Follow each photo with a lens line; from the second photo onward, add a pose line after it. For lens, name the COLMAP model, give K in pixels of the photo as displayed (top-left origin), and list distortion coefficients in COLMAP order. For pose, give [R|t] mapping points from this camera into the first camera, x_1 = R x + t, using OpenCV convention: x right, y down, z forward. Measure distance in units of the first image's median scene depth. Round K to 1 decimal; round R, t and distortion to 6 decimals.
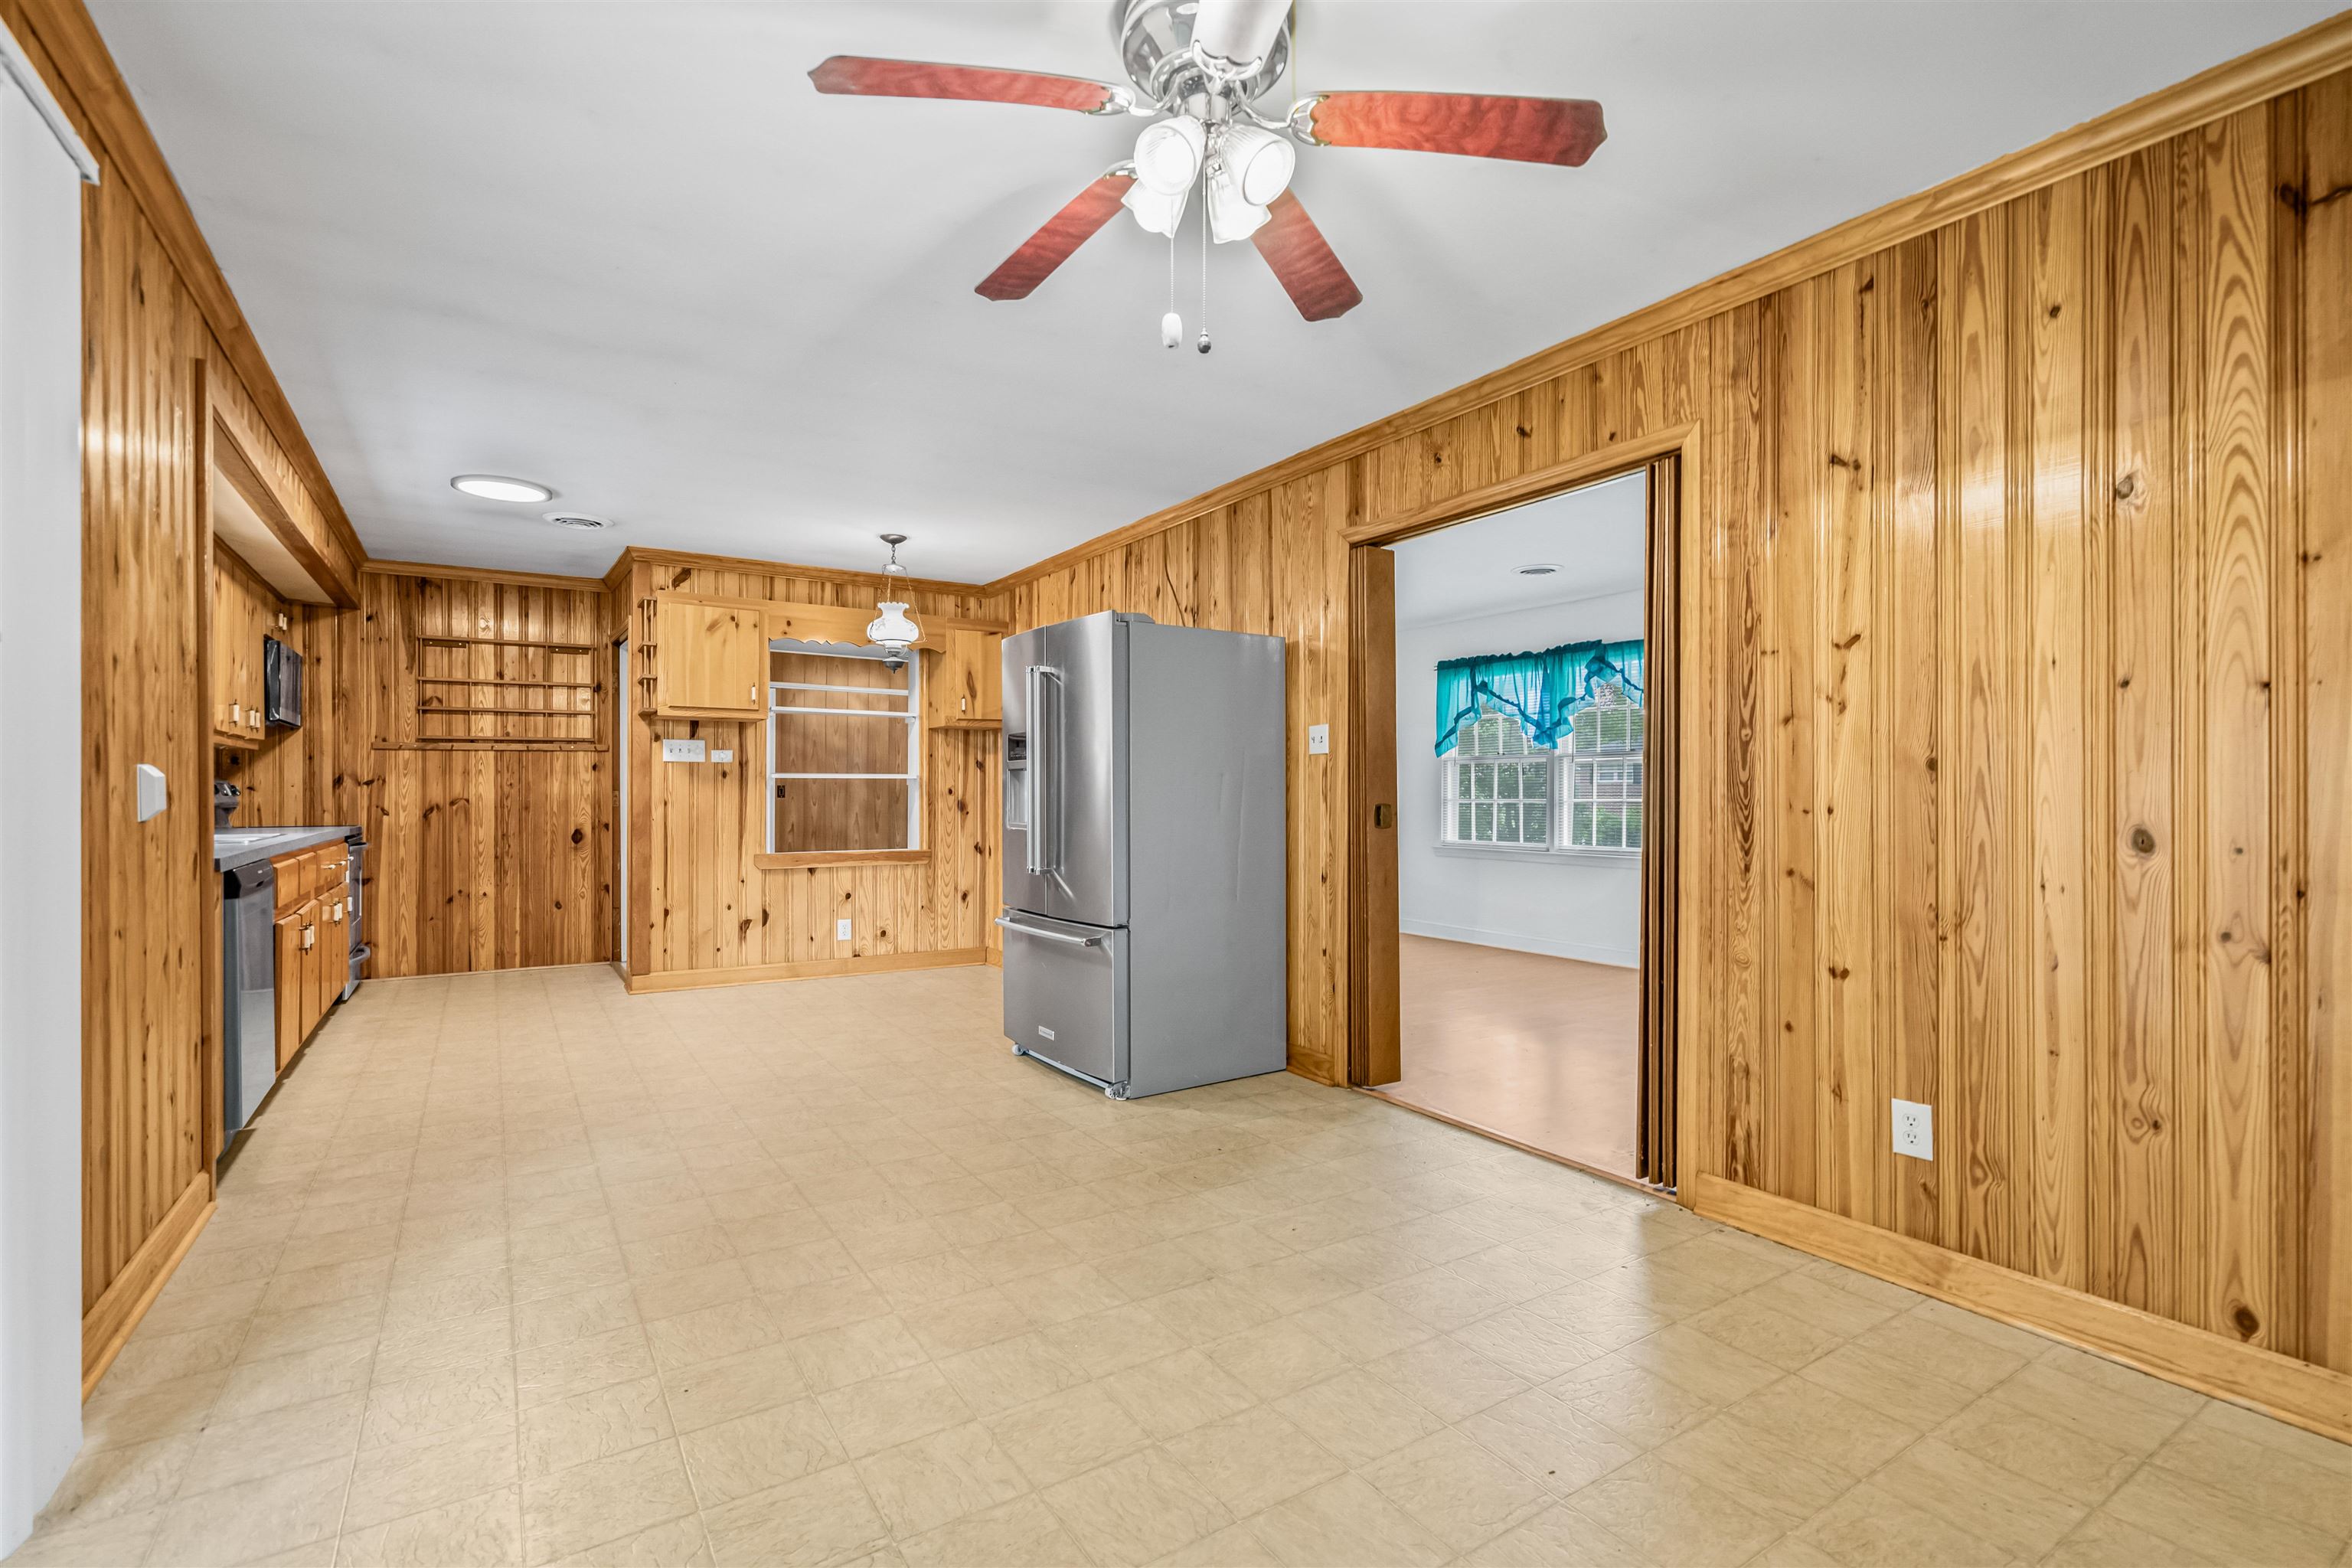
lens RADIAL K [[1066.1, 0, 1169.5], [0, 1066.1, 795.6], [0, 0, 1]] dist [-0.002315, 0.001651]
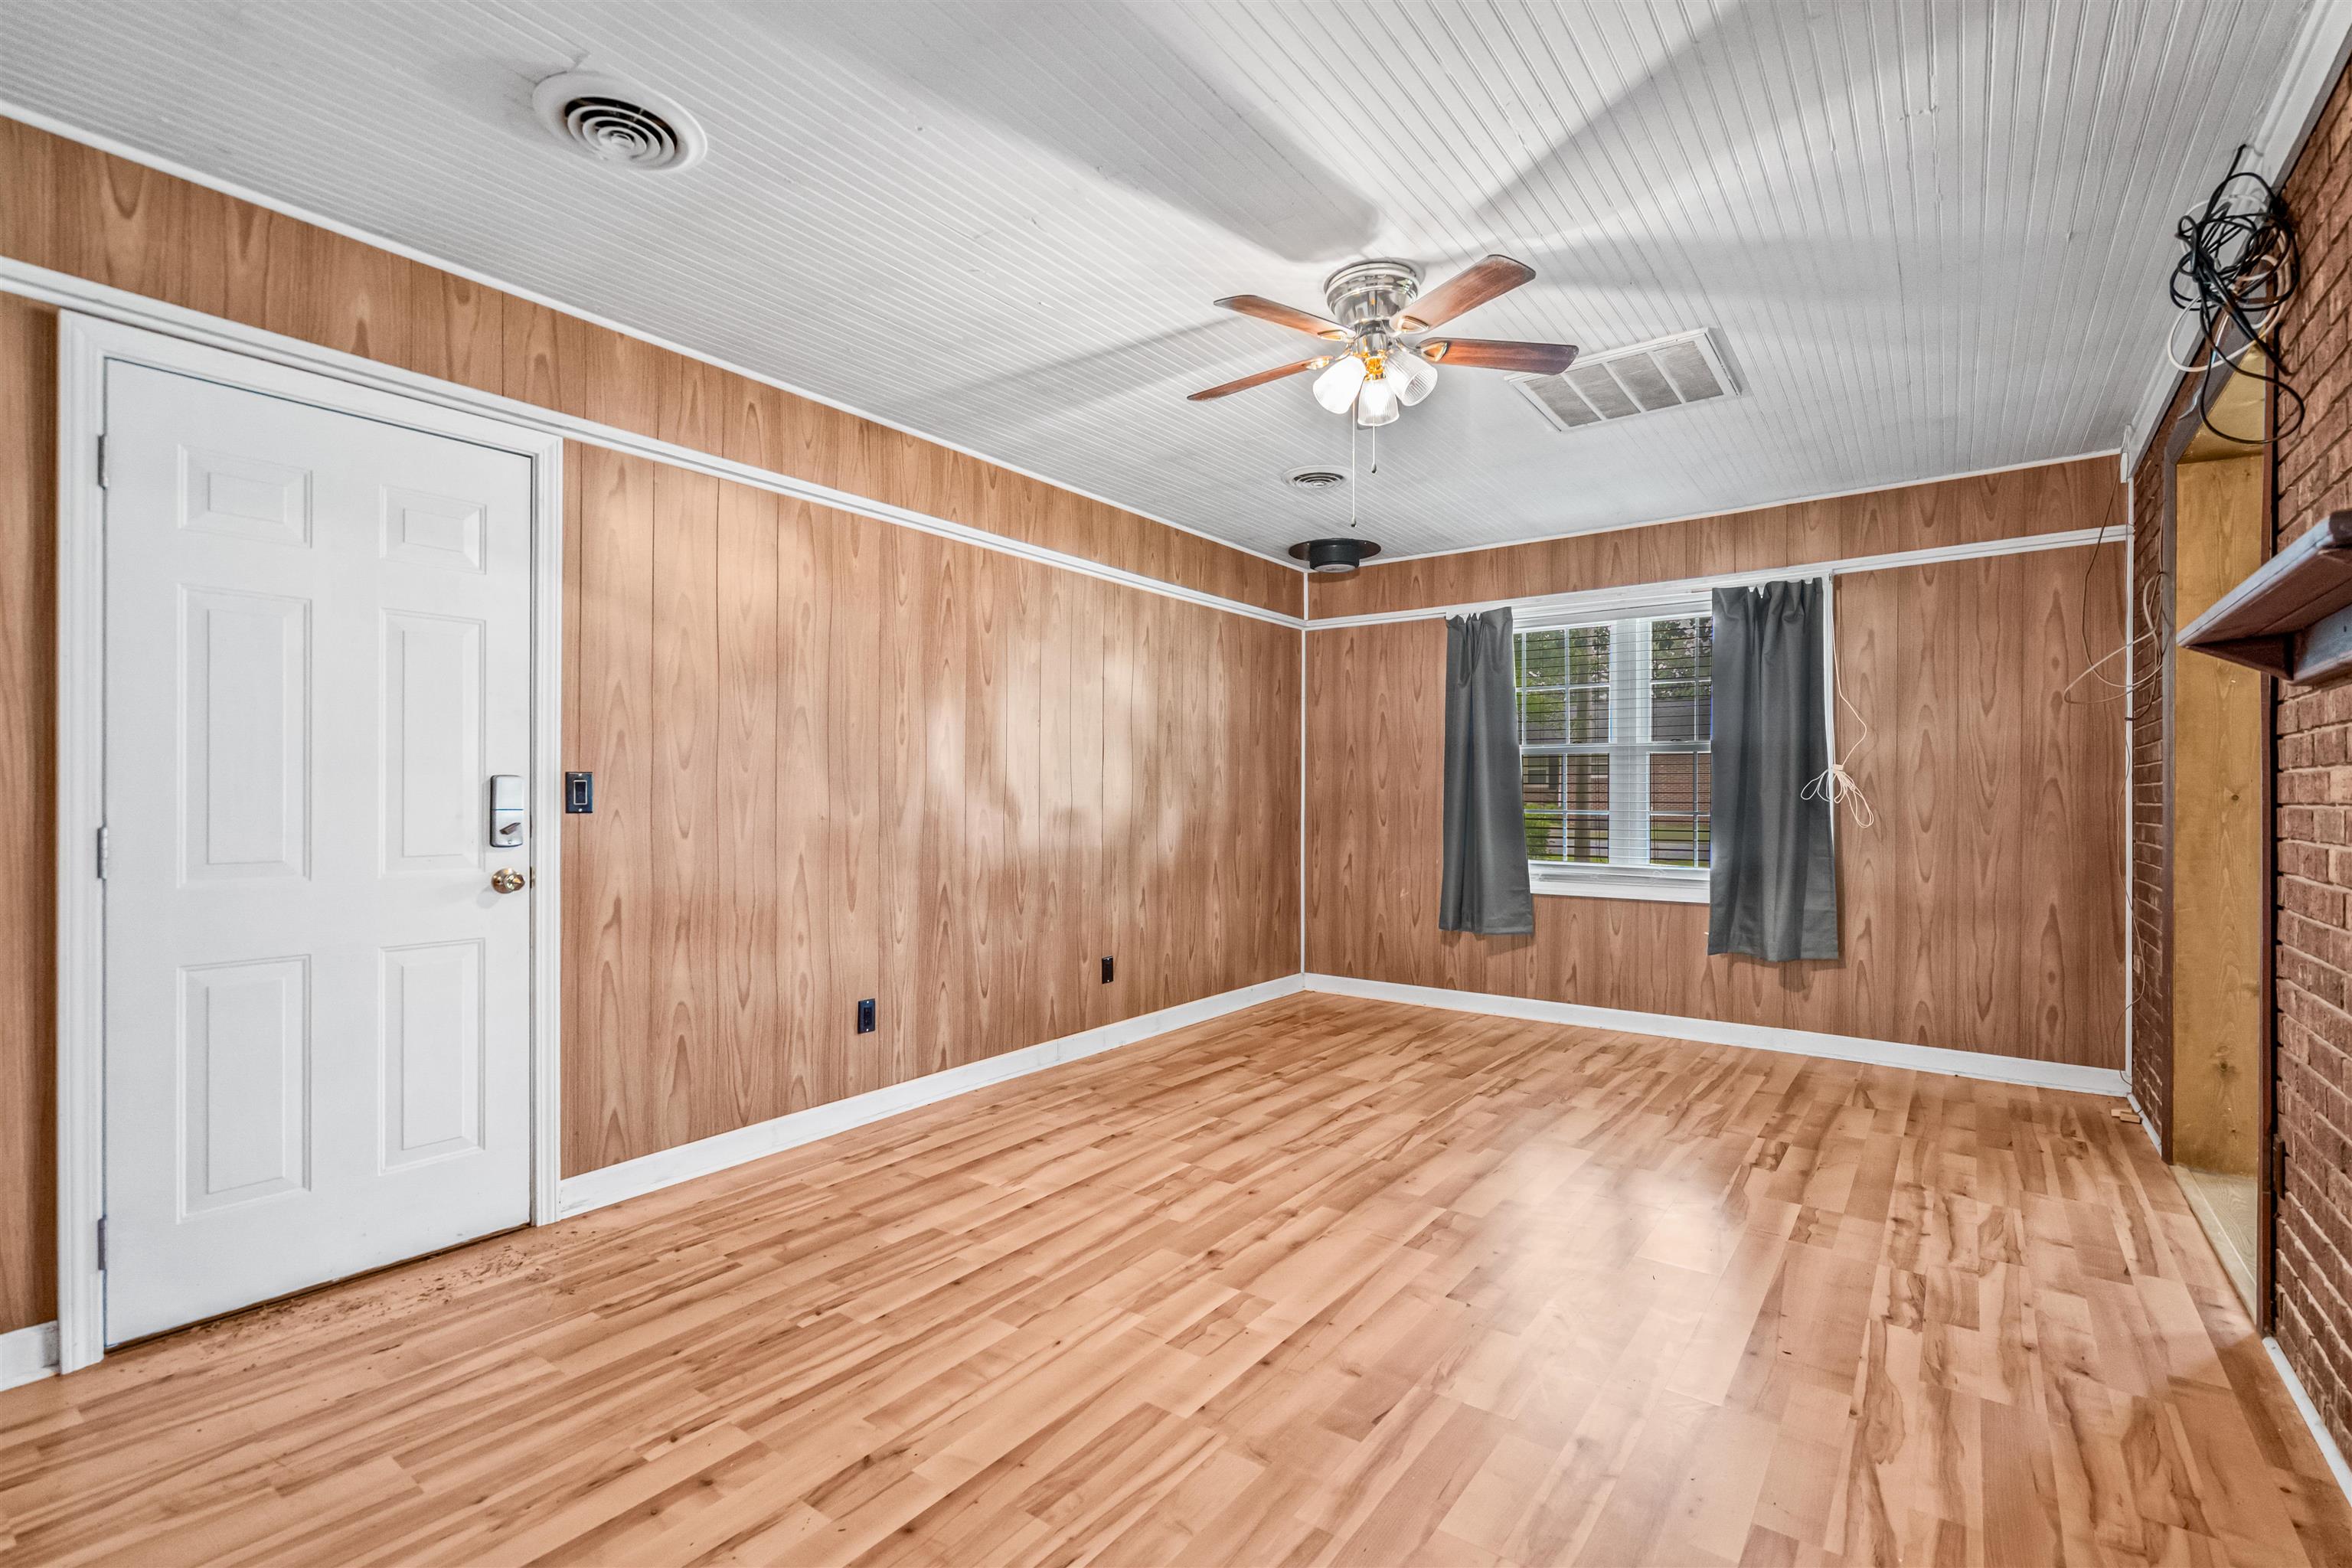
lens RADIAL K [[1066.1, 0, 1169.5], [0, 1066.1, 795.6], [0, 0, 1]] dist [-0.002315, 0.001651]
pose [[0.933303, -0.001469, 0.359086, -0.509862], [0.001090, 0.999999, 0.001258, -0.004834], [-0.359087, -0.000783, 0.933304, 1.065529]]
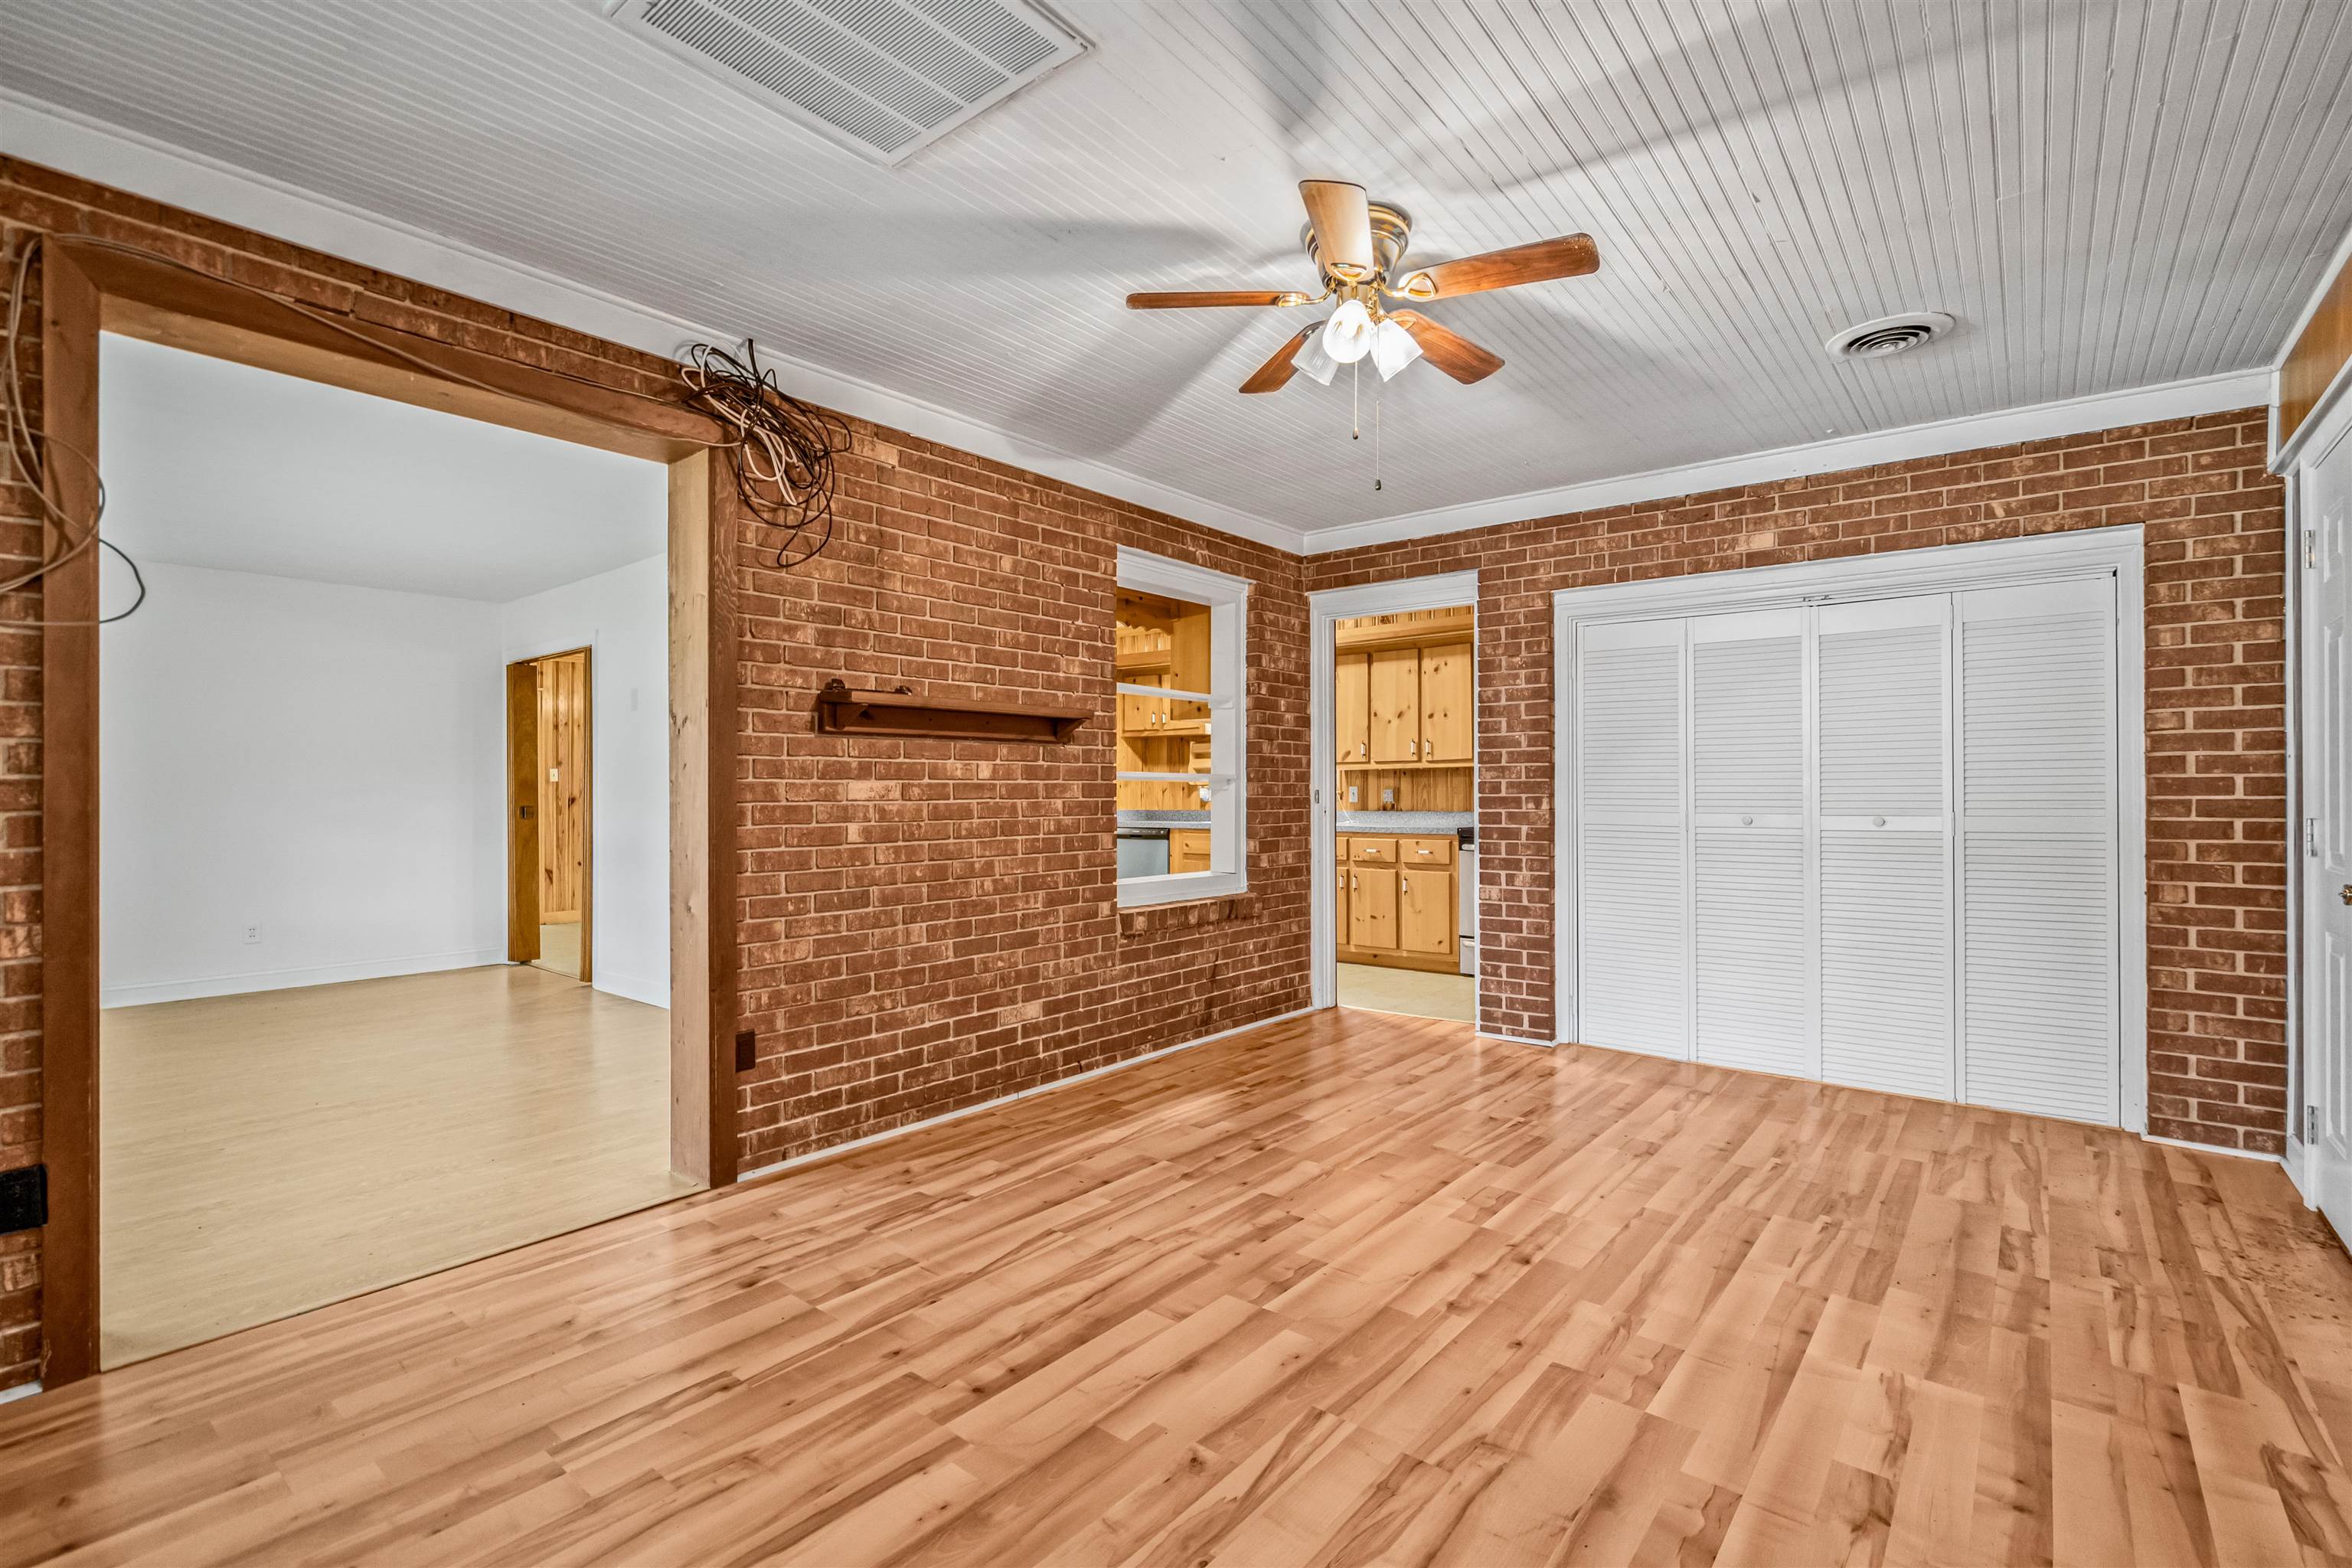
lens RADIAL K [[1066.1, 0, 1169.5], [0, 1066.1, 795.6], [0, 0, 1]] dist [-0.002315, 0.001651]
pose [[-0.948534, -0.000020, -0.316674, -0.027263], [-0.000160, 1.000000, 0.000417, -0.004773], [0.316674, 0.000446, -0.948534, 1.893353]]
